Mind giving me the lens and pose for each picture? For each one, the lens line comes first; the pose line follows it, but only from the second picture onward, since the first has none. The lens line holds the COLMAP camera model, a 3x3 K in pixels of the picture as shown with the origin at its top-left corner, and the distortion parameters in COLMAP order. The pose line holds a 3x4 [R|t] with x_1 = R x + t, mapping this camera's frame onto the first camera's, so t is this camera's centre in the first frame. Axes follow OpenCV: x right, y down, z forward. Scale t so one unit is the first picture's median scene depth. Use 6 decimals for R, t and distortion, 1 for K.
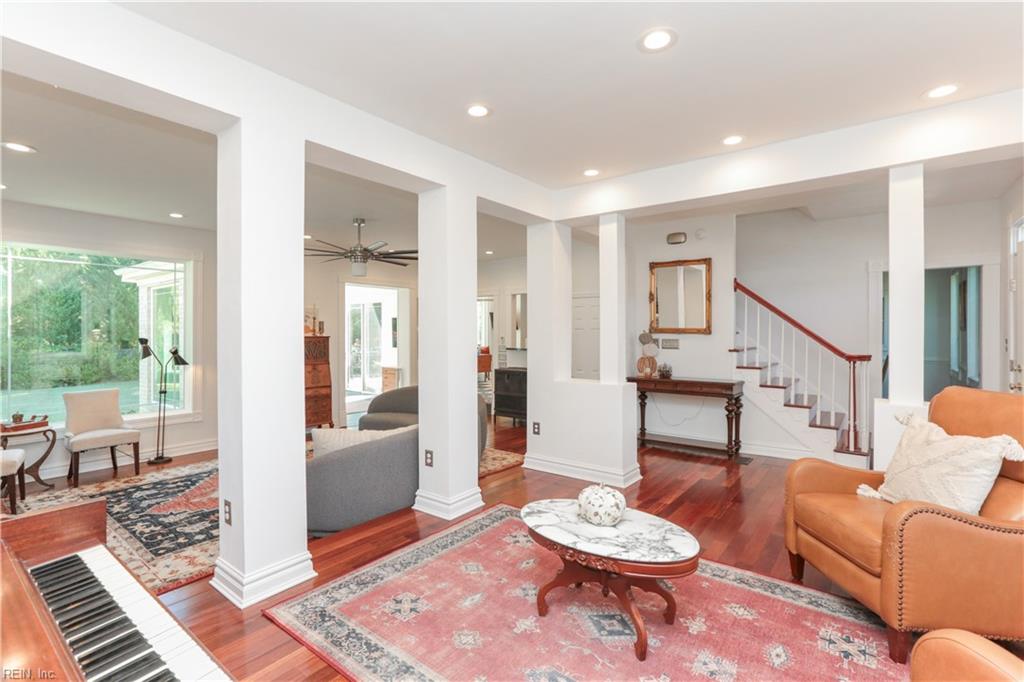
lens RADIAL K [[470.5, 0, 505.1], [0, 470.5, 336.6], [0, 0, 1]] dist [-0.002614, -0.000245]
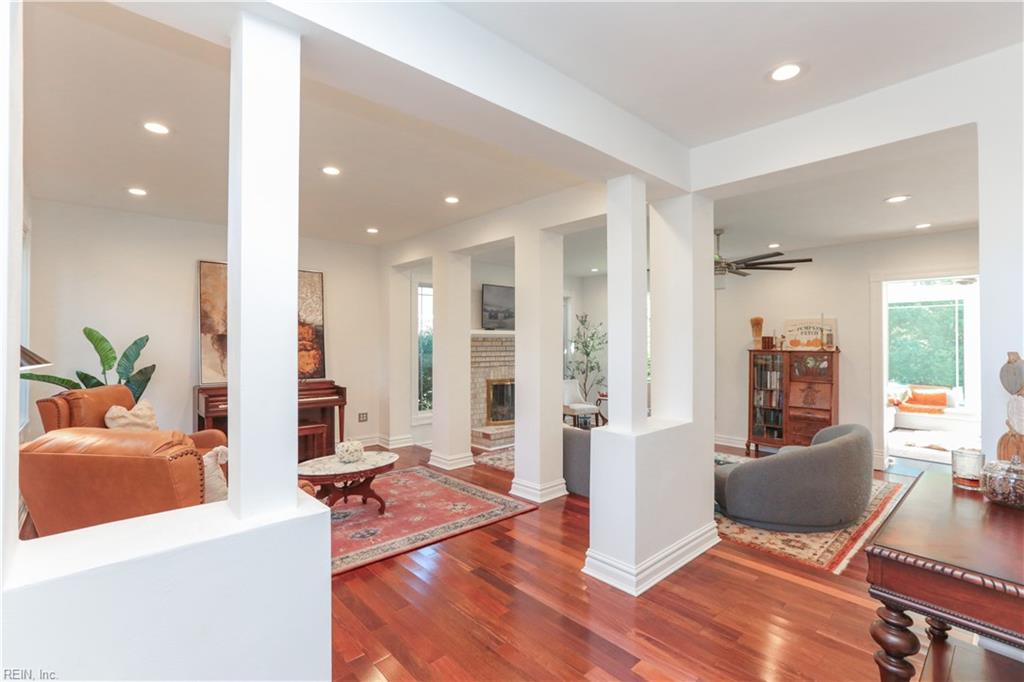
lens RADIAL K [[470.5, 0, 505.1], [0, 470.5, 336.6], [0, 0, 1]] dist [-0.002614, -0.000245]
pose [[-0.166273, -0.008340, -0.986045, 1.286812], [-0.002656, 0.999964, -0.008010, -0.041958], [0.986076, 0.001287, -0.166289, 1.301464]]
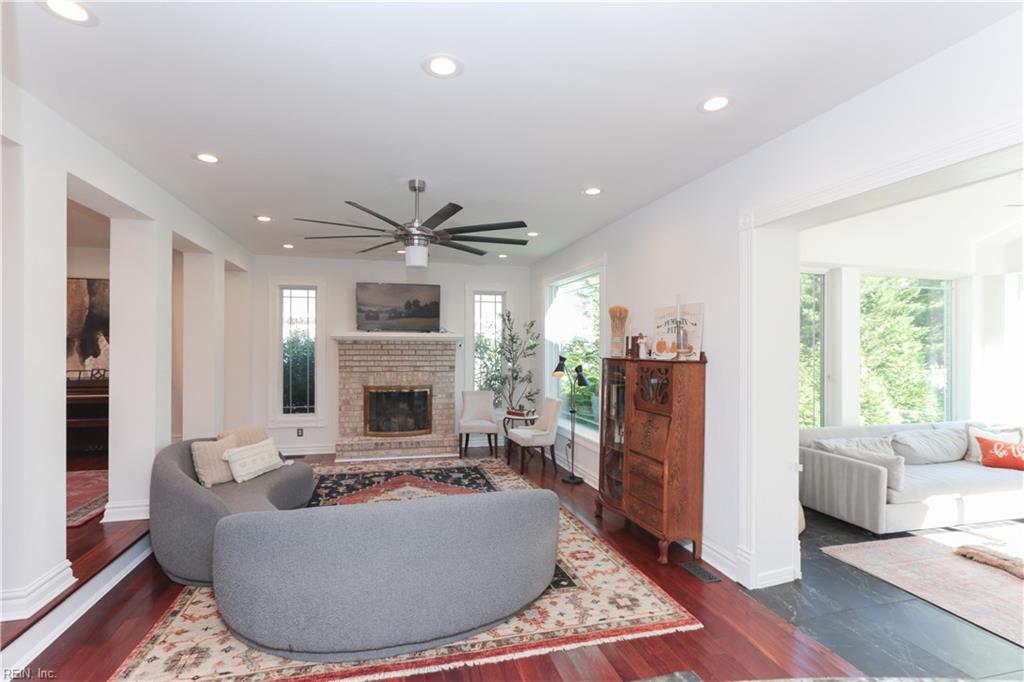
lens RADIAL K [[472.0, 0, 488.4], [0, 472.0, 343.1], [0, 0, 1]] dist [0.002676, 0.000387]
pose [[-0.627751, -0.000277, -0.778414, 0.271433], [-0.000597, 1.000000, 0.000126, -0.042997], [0.778414, 0.000543, -0.627751, 2.705585]]
